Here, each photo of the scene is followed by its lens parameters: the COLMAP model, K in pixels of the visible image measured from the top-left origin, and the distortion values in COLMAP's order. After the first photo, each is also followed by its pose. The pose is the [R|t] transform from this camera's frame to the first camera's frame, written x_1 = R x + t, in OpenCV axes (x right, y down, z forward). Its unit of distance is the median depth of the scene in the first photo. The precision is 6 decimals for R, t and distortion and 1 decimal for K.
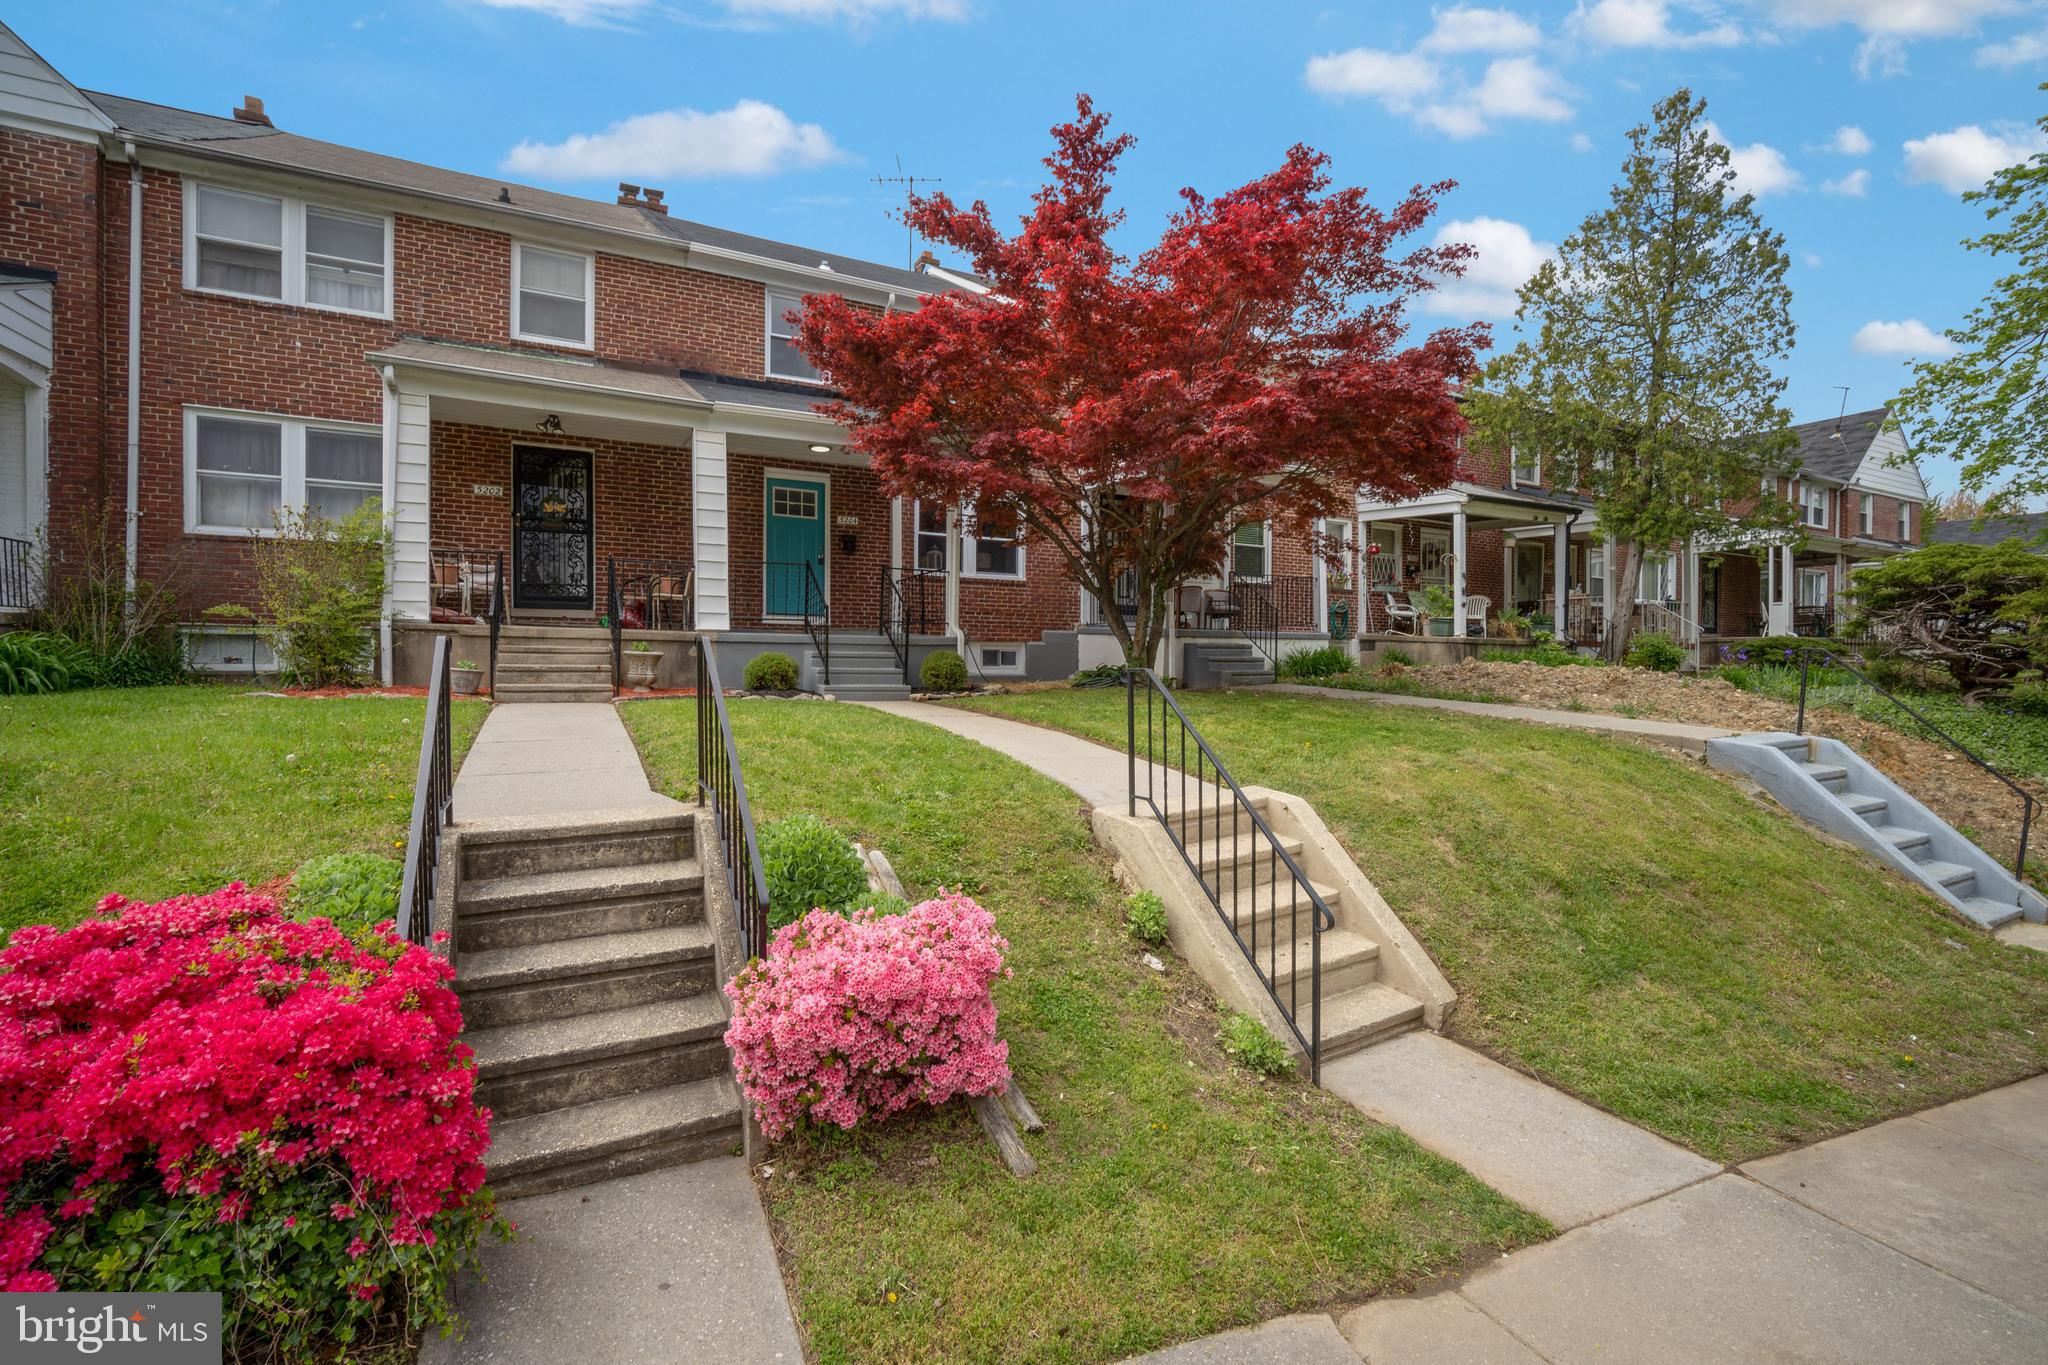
lens RADIAL K [[910.6, 0, 1020.1], [0, 910.6, 673.4], [0, 0, 1]] dist [-0.010519, 0.004696]
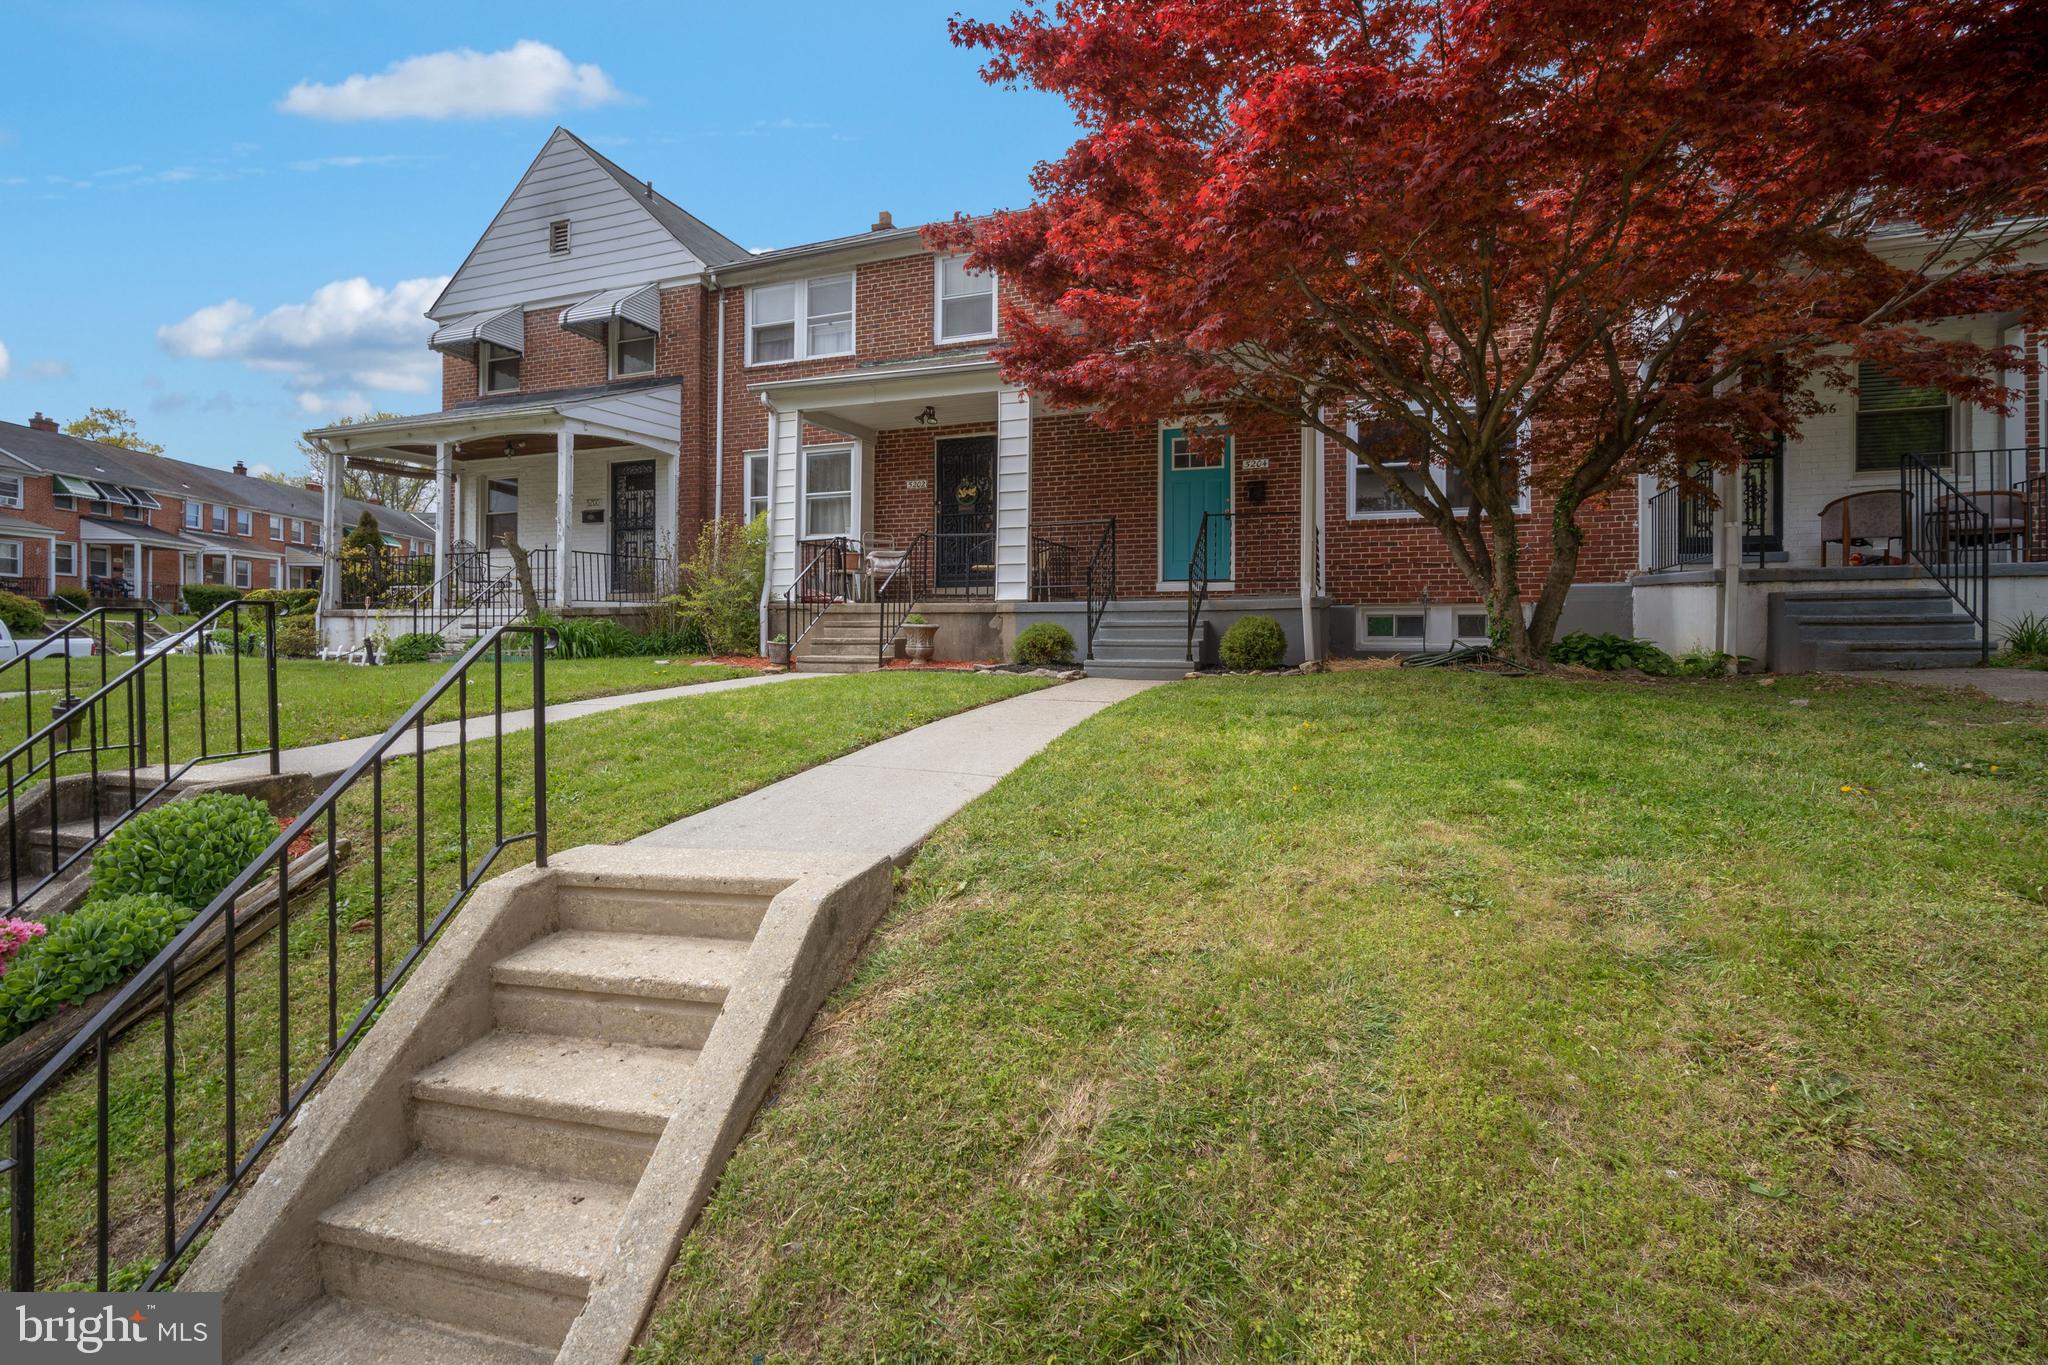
lens RADIAL K [[905.7, 0, 1022.4], [0, 905.7, 639.2], [0, 0, 1]] dist [-0.013409, 0.004998]
pose [[0.676830, -0.007450, -0.736102, 0.328728], [-0.002559, 0.999919, -0.012473, 0.003880], [0.736135, 0.010325, 0.676756, 0.340068]]
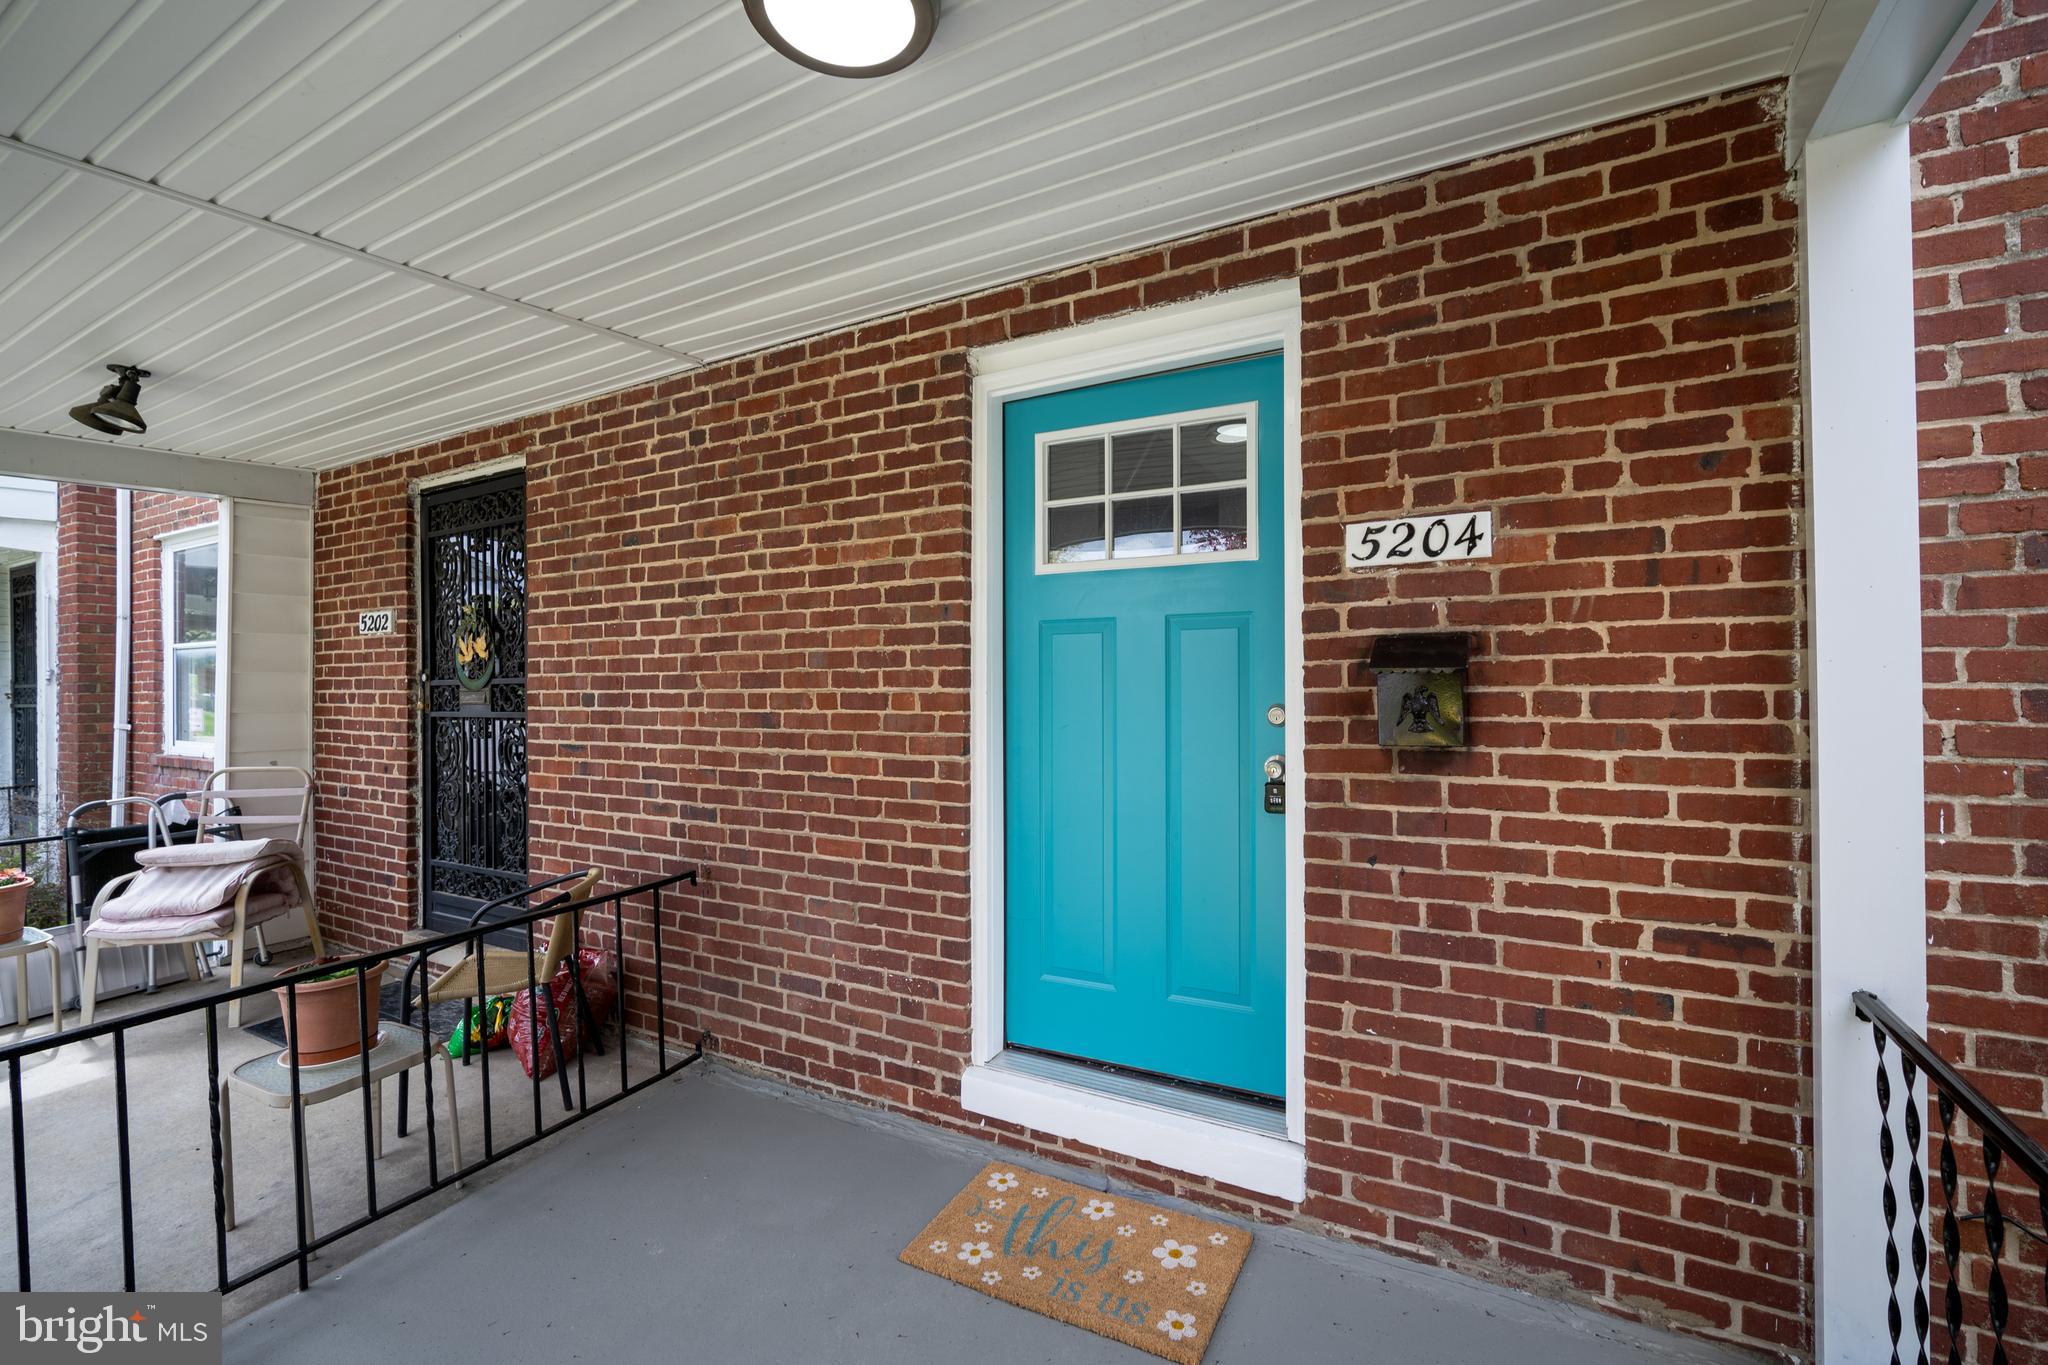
lens RADIAL K [[884.9, 0, 1028.8], [0, 884.9, 691.8], [0, 0, 1]] dist [-0.012338, 0.003530]
pose [[0.542043, -0.007851, -0.840314, -0.120995], [0.001894, 0.999965, -0.008120, -0.169676], [0.840349, 0.002810, 0.542039, 1.036992]]
